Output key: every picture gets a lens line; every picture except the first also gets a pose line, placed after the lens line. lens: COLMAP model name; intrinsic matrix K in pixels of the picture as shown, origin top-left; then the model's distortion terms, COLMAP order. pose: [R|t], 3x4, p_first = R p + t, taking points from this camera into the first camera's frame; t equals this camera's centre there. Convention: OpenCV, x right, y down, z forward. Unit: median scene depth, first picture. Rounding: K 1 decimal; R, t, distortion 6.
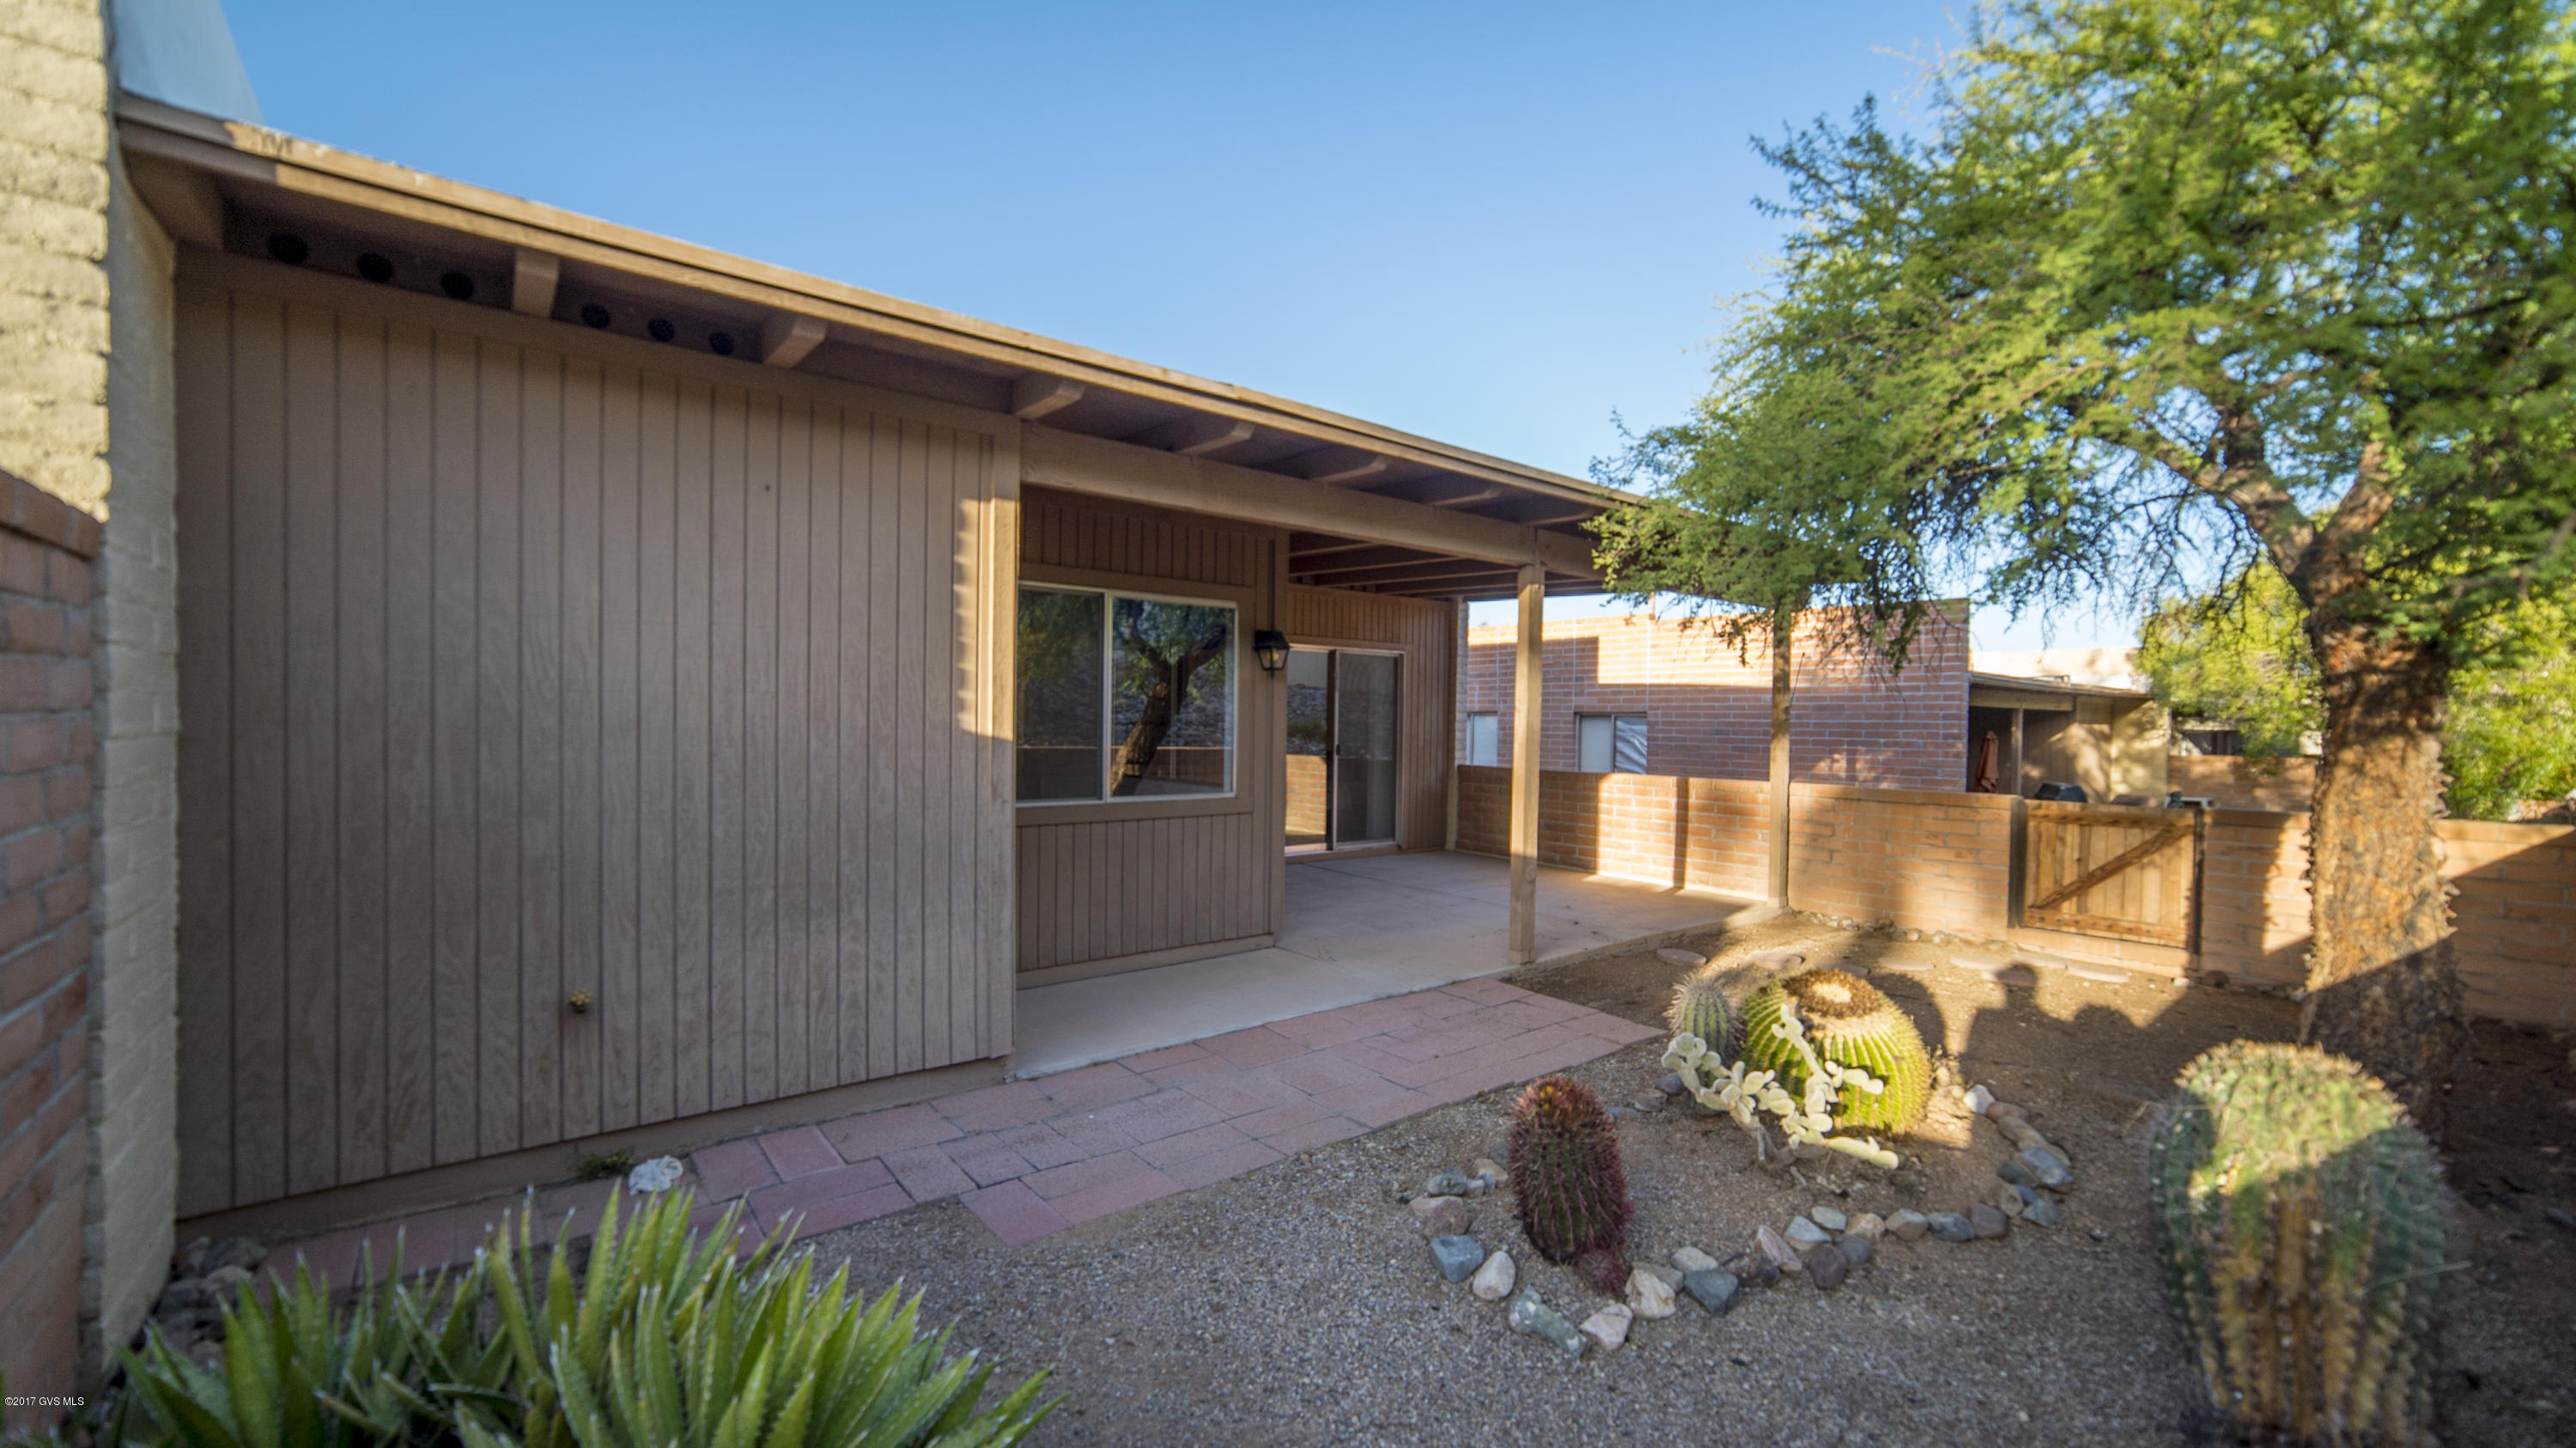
lens RADIAL K [[1012.9, 0, 1276.5], [0, 1012.9, 725.2], [0, 0, 1]] dist [-0.010330, 0.000563]
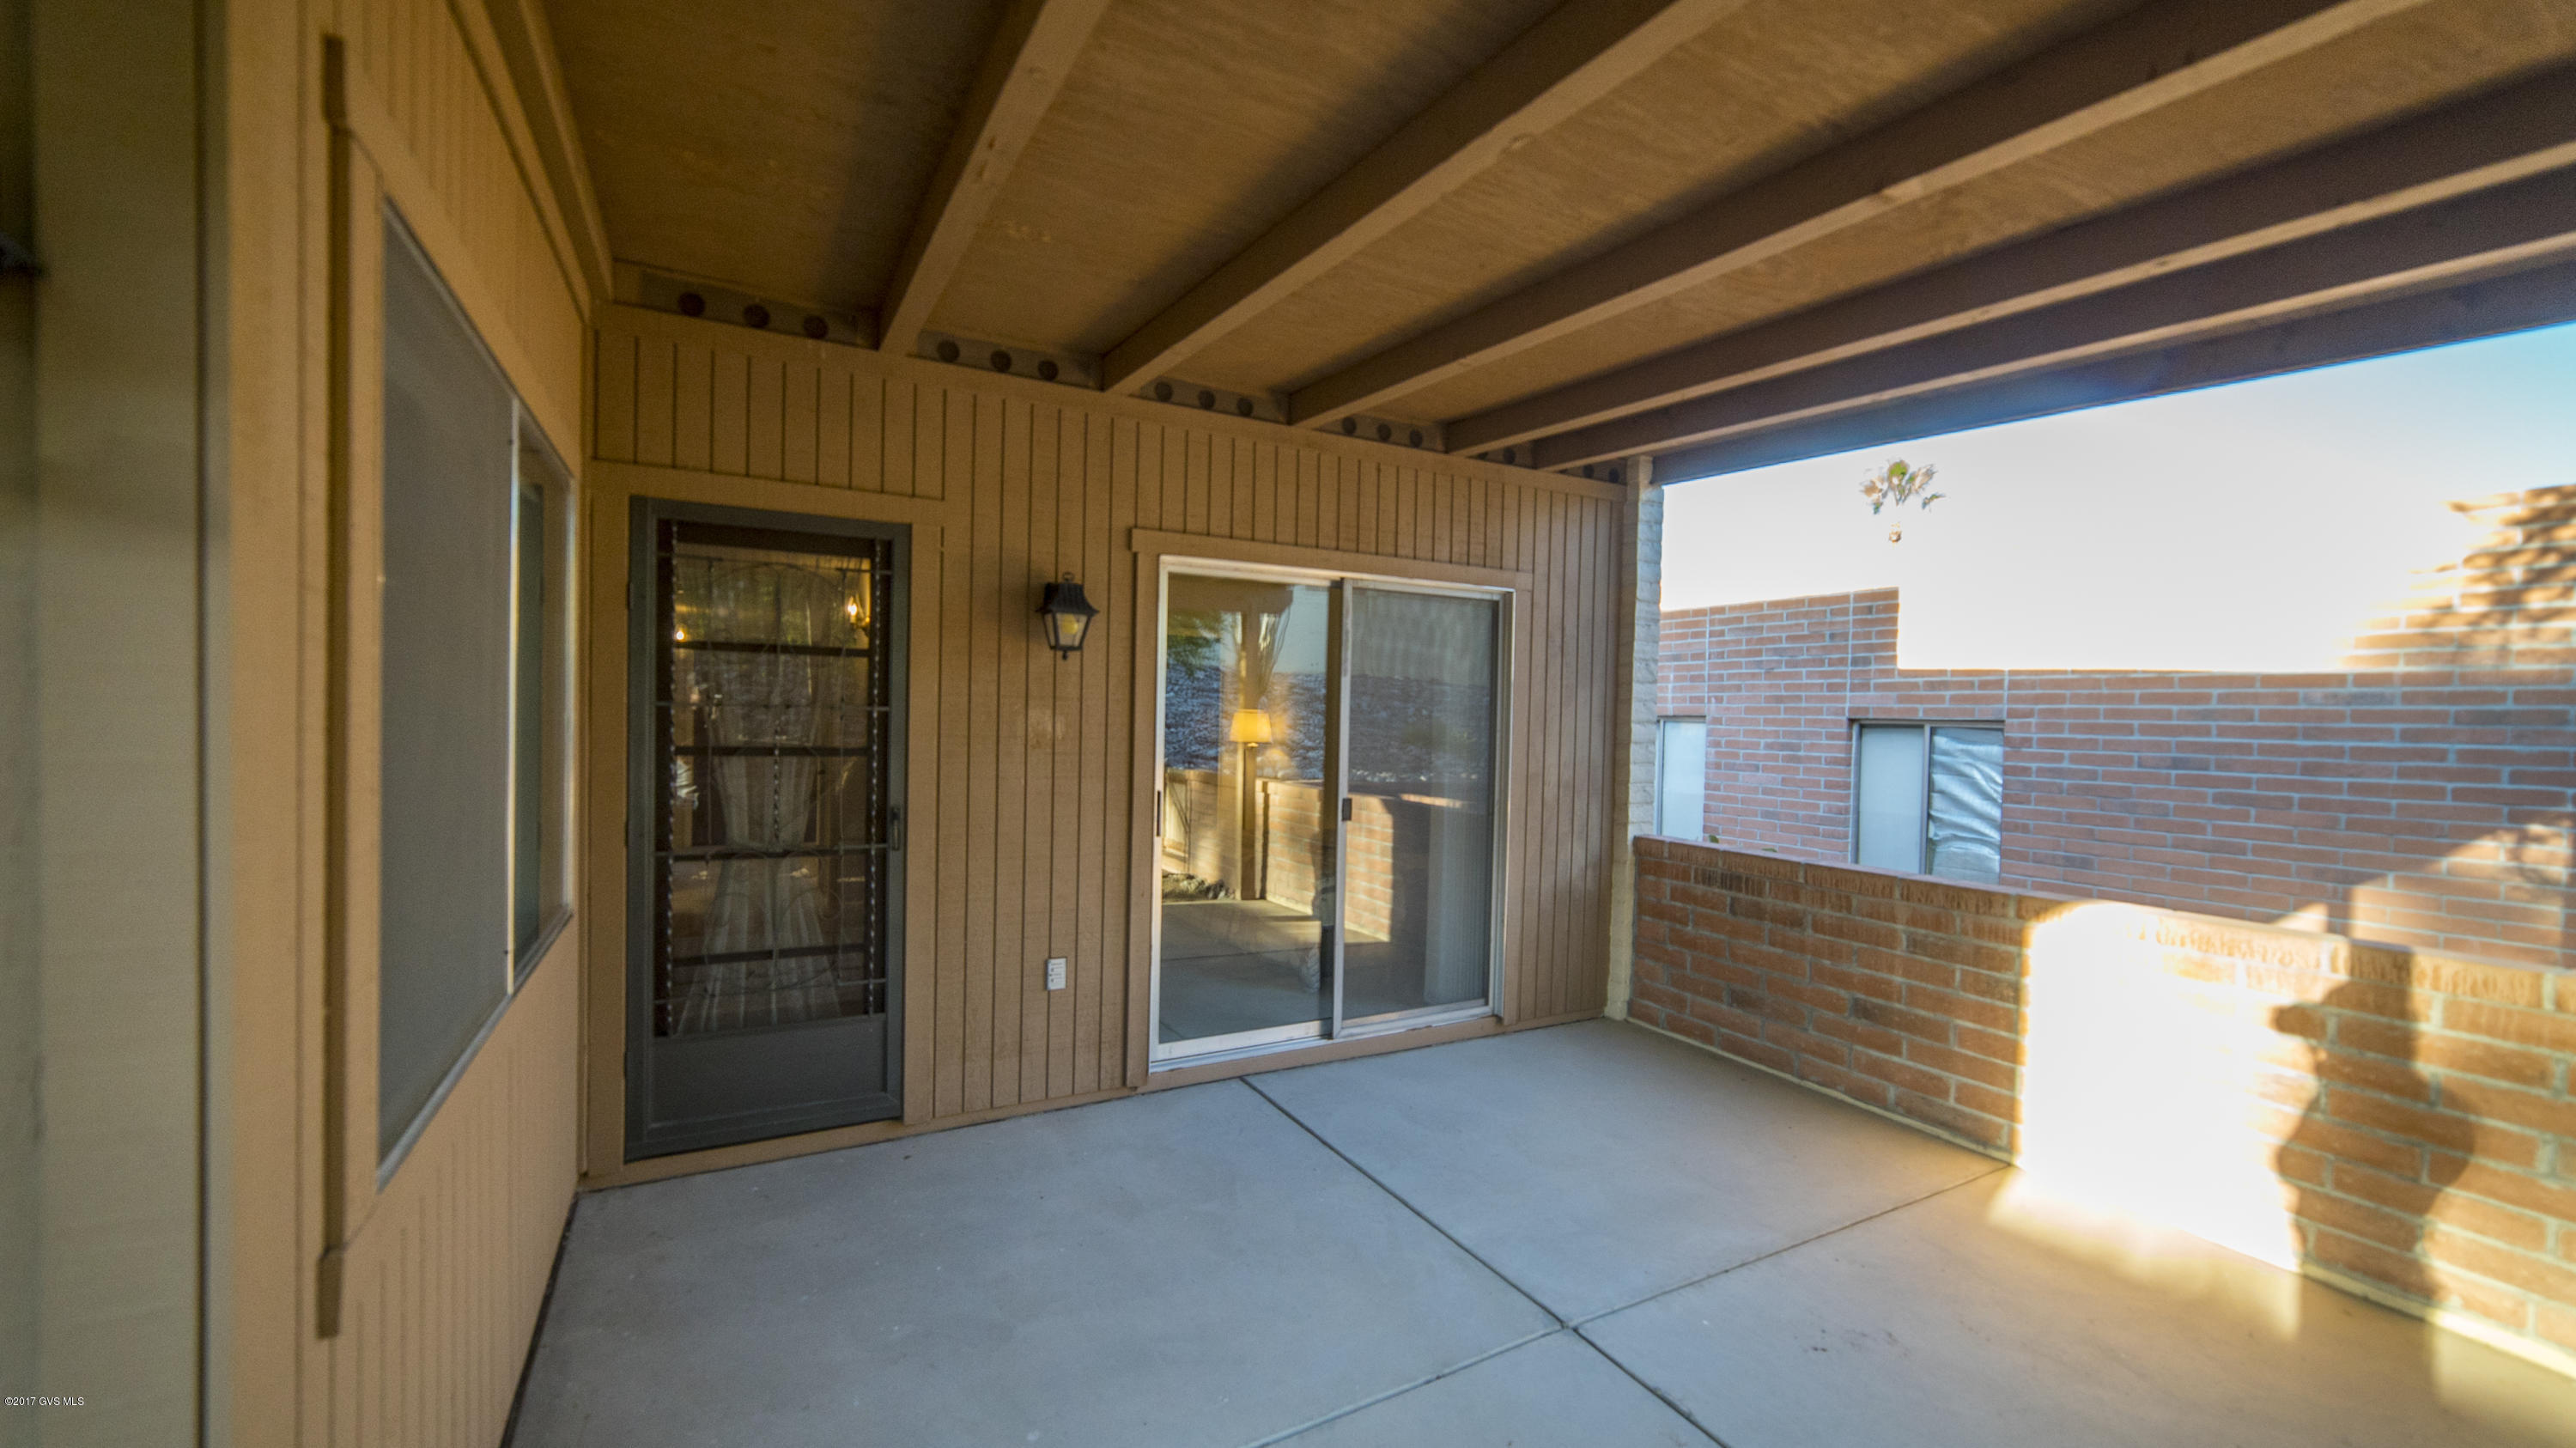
lens RADIAL K [[1012.9, 0, 1276.5], [0, 1012.9, 725.2], [0, 0, 1]] dist [-0.010330, 0.000563]
pose [[0.985913, 0.009176, -0.167005, 0.092043], [-0.008617, 0.999955, 0.004069, -0.011821], [0.167034, -0.002572, 0.985948, 0.505809]]
